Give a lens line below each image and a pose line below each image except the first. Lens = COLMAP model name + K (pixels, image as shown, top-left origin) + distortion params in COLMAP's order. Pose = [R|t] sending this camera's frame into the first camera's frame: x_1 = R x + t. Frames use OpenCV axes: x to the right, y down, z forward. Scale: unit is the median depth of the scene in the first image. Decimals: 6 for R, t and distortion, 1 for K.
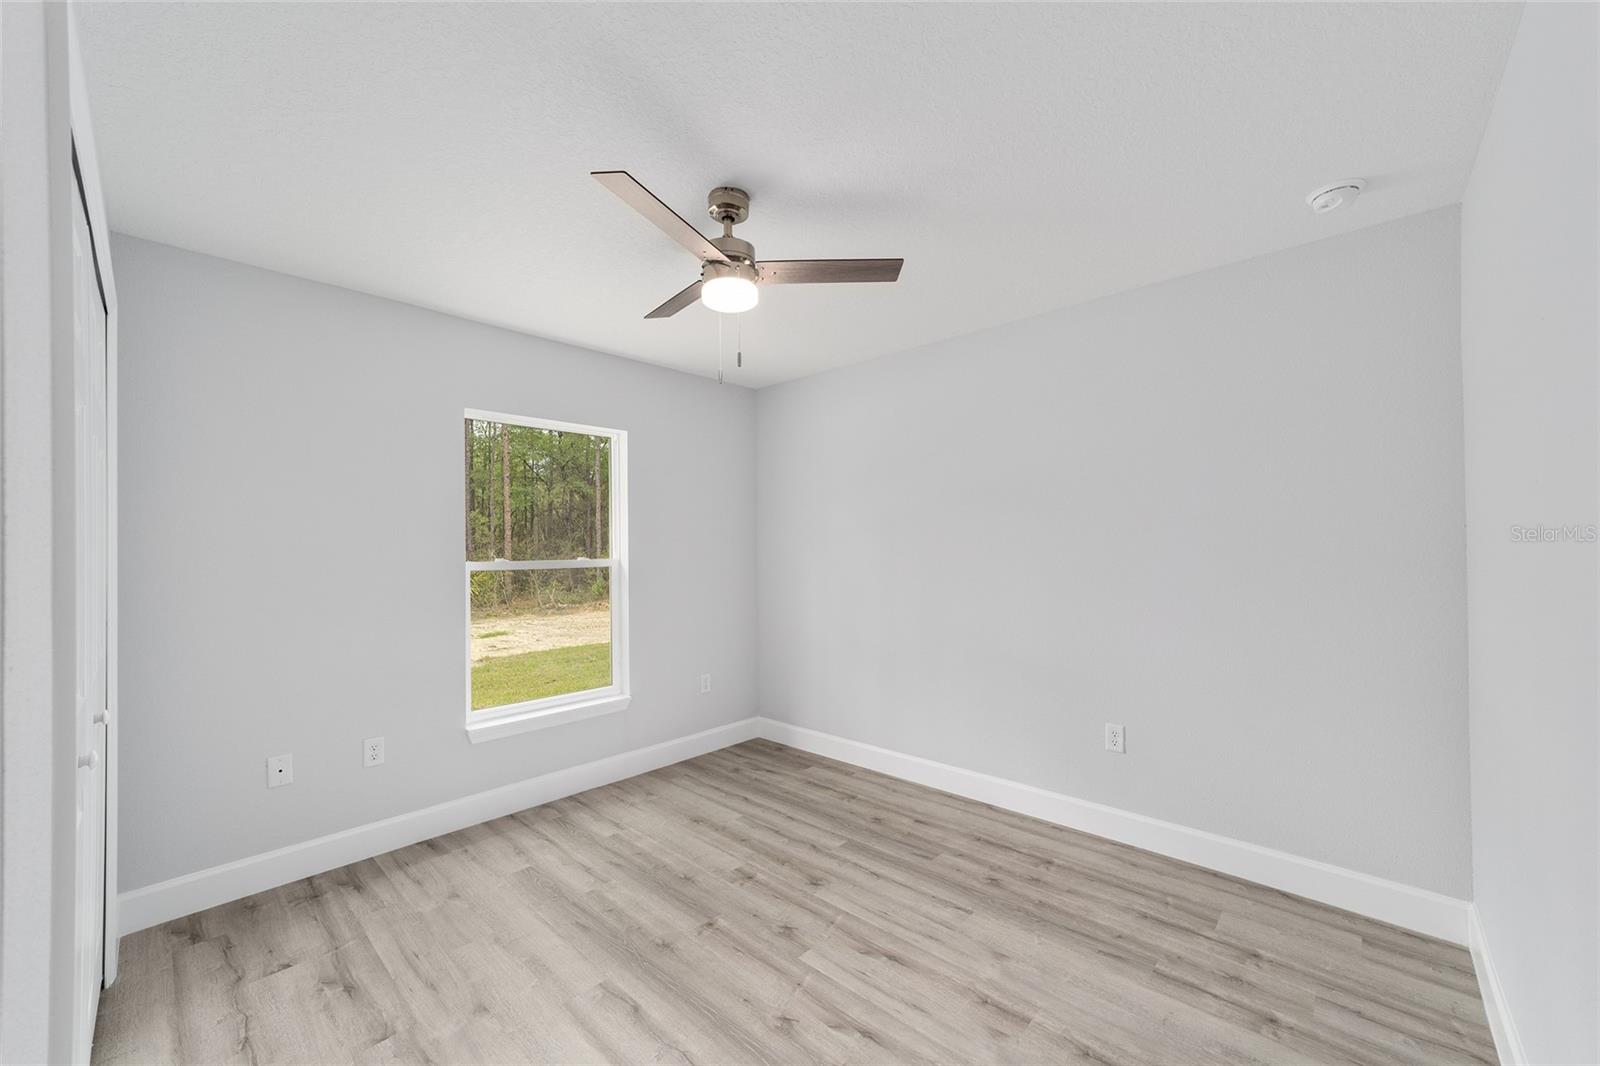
lens RADIAL K [[612.3, 0, 803.6], [0, 612.3, 542.0], [0, 0, 1]] dist [-0.015104, 0.008581]
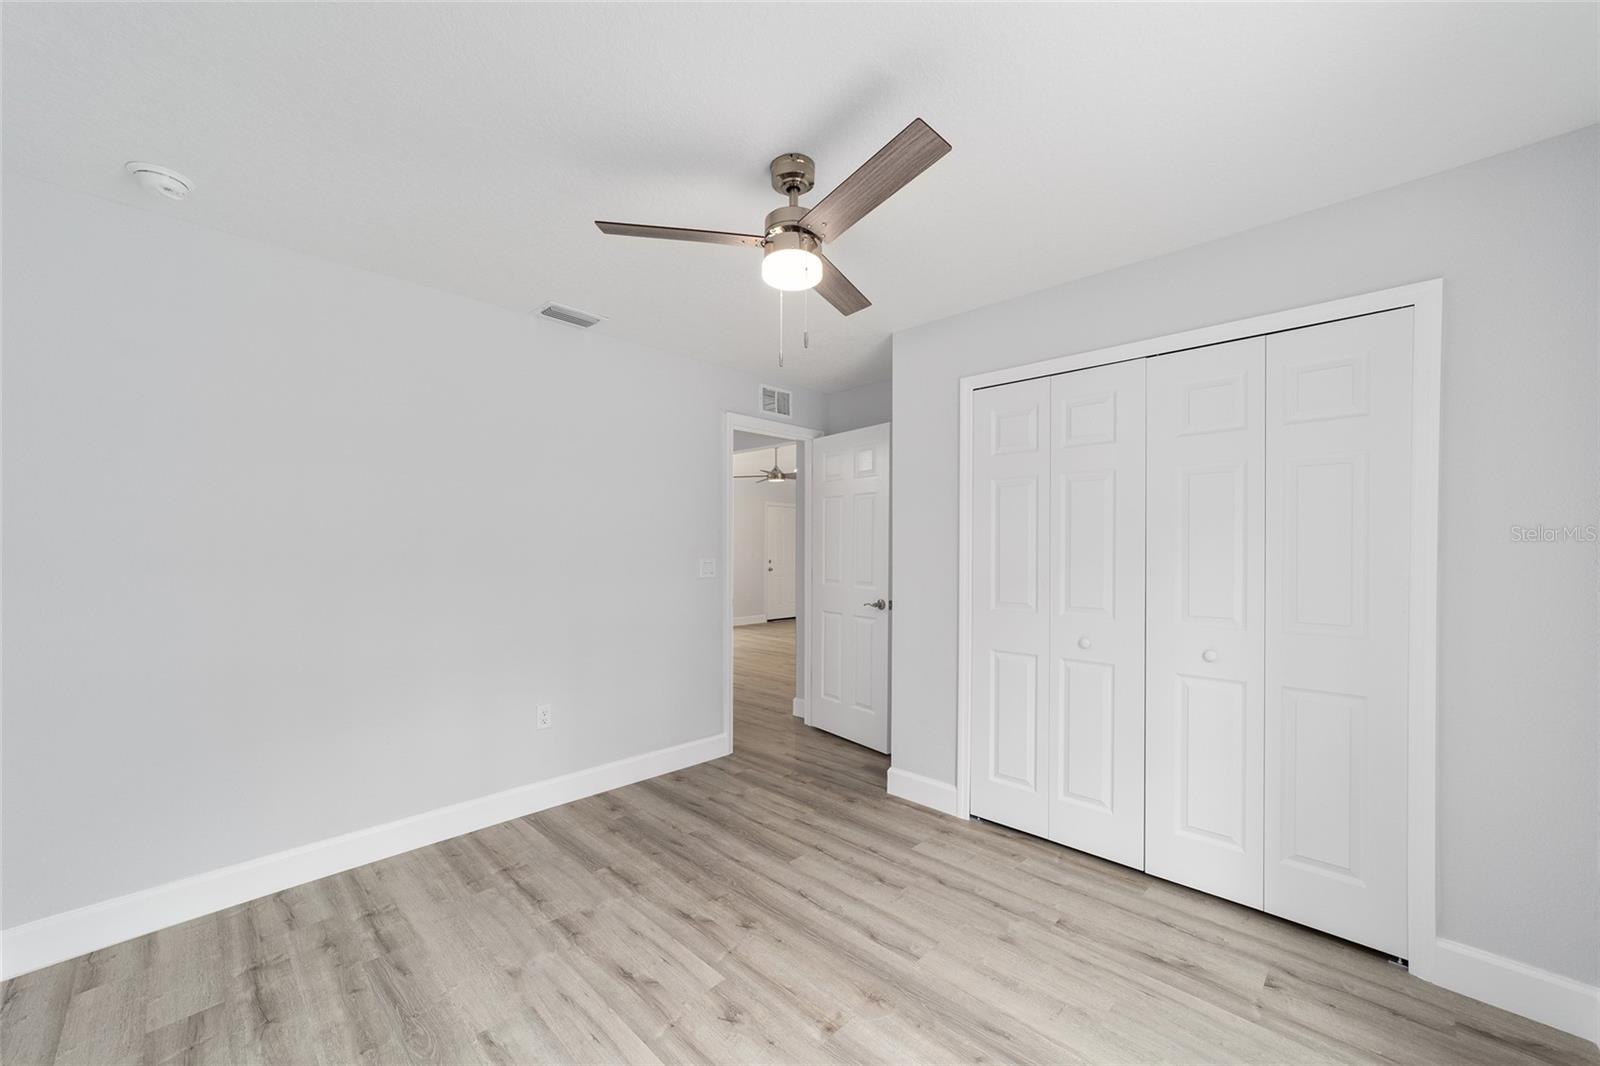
lens RADIAL K [[612.3, 0, 803.6], [0, 612.3, 542.0], [0, 0, 1]] dist [-0.015104, 0.008581]
pose [[-0.999583, 0.007428, 0.027903, -0.169108], [0.007065, 0.999889, -0.013103, 0.021867], [-0.027997, -0.012900, -0.999525, 2.047172]]
